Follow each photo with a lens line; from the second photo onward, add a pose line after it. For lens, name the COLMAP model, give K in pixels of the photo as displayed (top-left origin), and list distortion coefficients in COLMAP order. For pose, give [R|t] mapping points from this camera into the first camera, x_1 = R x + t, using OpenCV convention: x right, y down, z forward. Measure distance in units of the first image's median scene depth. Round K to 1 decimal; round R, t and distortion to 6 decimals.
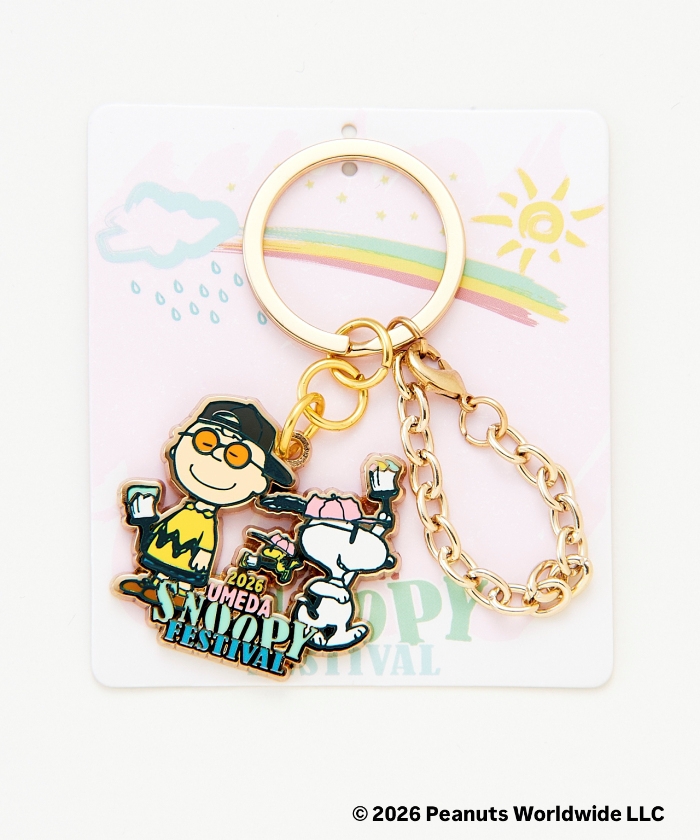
lens RADIAL K [[3281.2, 0, 354.1], [0, 3281.2, 417.0], [0, 0, 1]] dist [0.320713, 0.000000]
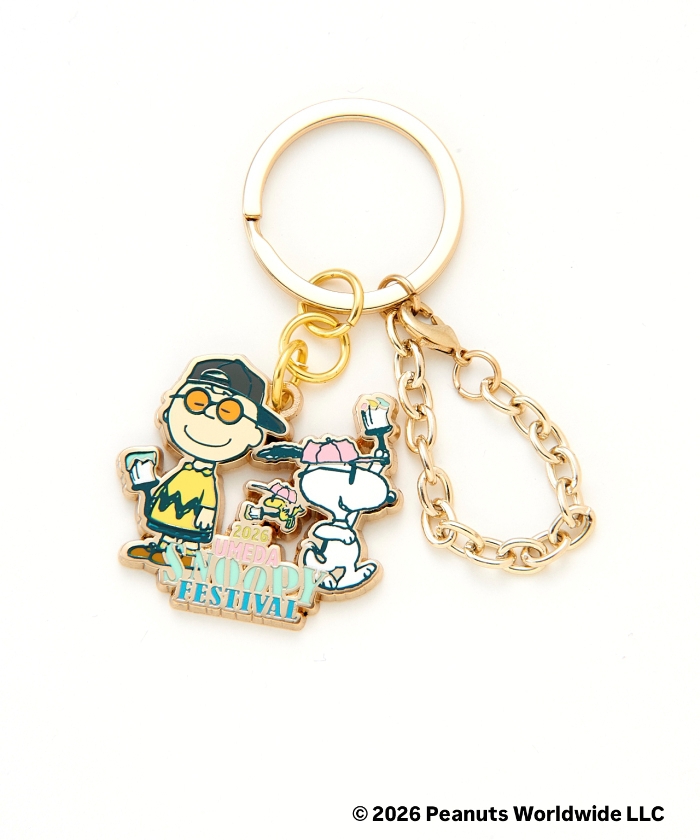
lens RADIAL K [[4129.5, 0, 350.8], [0, 4129.5, 410.5], [0, 0, 1]] dist [1.724039, 0.000000]
pose [[0.993281, -0.114738, 0.015135, -0.017940], [0.114225, 0.992964, 0.031215, -0.023987], [-0.018610, -0.029276, 0.999398, -0.270539]]
